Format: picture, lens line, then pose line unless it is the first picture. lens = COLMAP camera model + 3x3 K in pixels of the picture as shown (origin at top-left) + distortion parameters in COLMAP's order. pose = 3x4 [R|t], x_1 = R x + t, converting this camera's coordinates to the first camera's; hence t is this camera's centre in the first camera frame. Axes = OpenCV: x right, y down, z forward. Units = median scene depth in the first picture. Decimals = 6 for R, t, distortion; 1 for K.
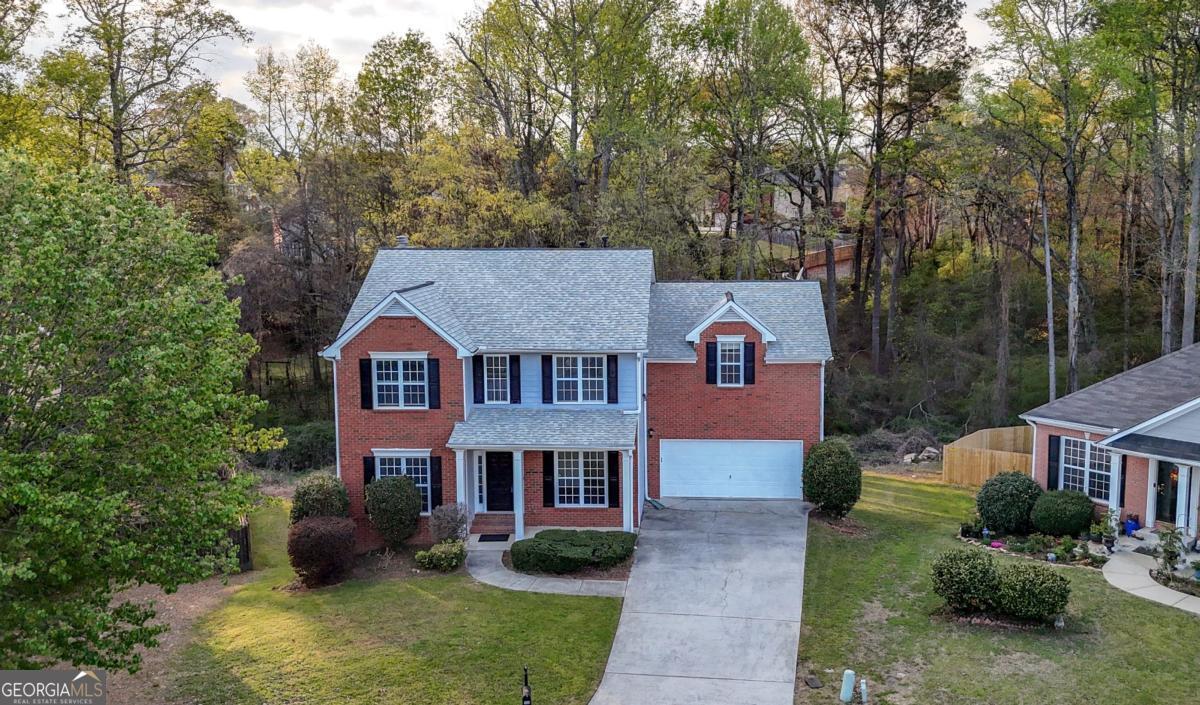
lens RADIAL K [[993.4, 0, 620.7], [0, 993.4, 354.1], [0, 0, 1]] dist [0.009105, 0.012874]
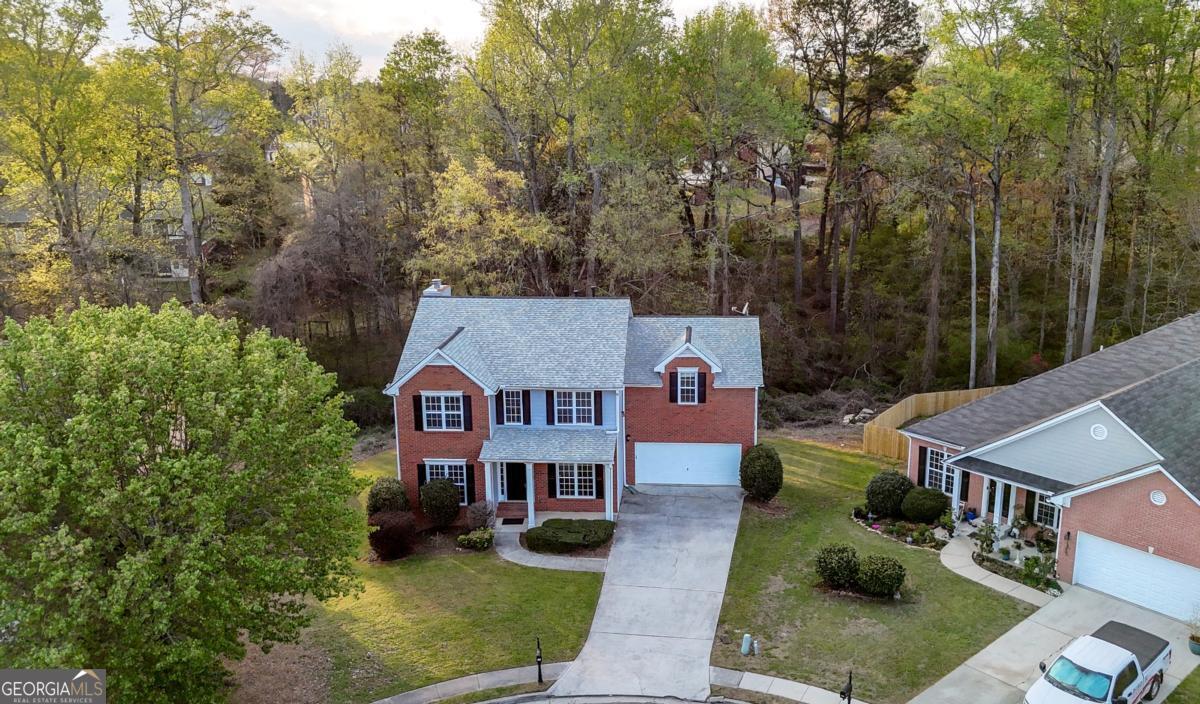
lens RADIAL K [[993.4, 0, 620.7], [0, 993.4, 353.6], [0, 0, 1]] dist [0.009105, 0.012874]
pose [[0.999988, 0.000014, -0.004993, 0.029537], [0.000633, 0.991567, 0.129595, -0.226165], [0.004953, -0.129596, 0.991554, -0.341723]]
